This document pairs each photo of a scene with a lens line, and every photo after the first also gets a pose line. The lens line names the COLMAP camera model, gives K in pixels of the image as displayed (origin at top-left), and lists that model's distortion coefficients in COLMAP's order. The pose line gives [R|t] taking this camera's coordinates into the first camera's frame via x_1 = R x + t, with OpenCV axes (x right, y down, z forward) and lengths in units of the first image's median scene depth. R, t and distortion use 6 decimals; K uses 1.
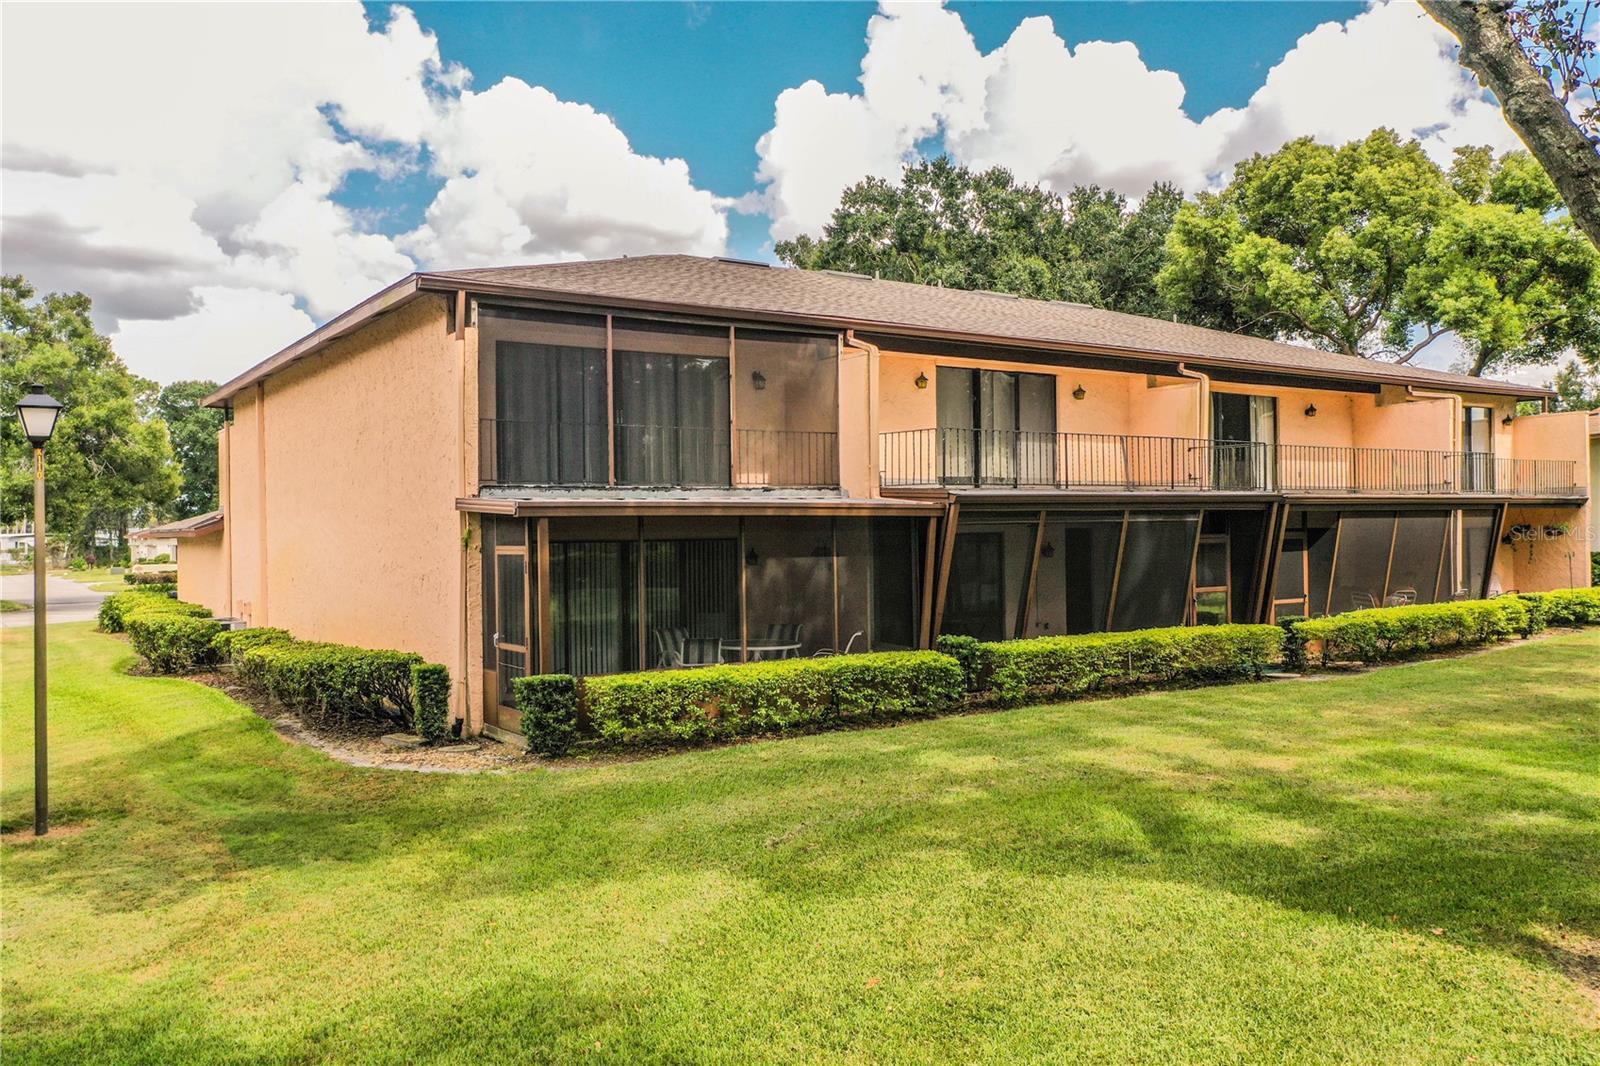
lens RADIAL K [[1252.4, 0, 800.0], [0, 1252.4, 533.0], [0, 0, 1]] dist [0.004576, -0.011118]
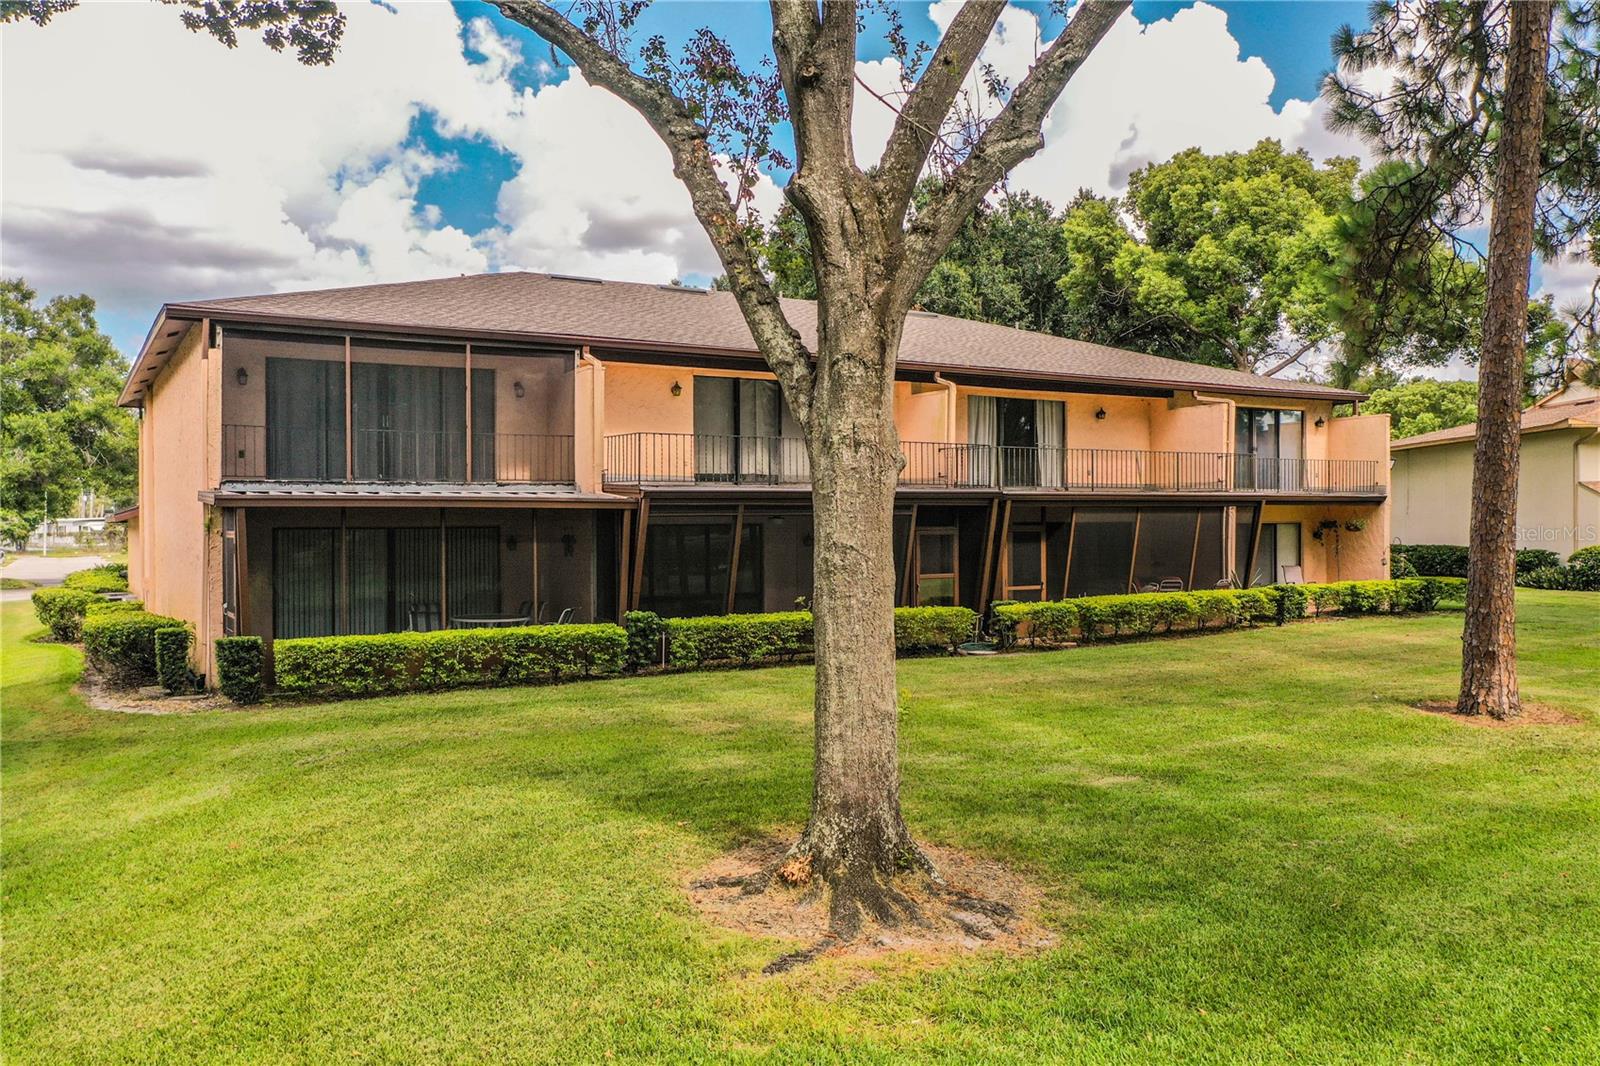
lens RADIAL K [[1247.5, 0, 800.0], [0, 1247.5, 533.0], [0, 0, 1]] dist [0.000587, 0.001862]
pose [[0.998402, 0.009171, -0.055768, 0.260383], [-0.008687, 0.999922, 0.008922, -0.002181], [0.055846, -0.008424, 0.998404, -0.116290]]
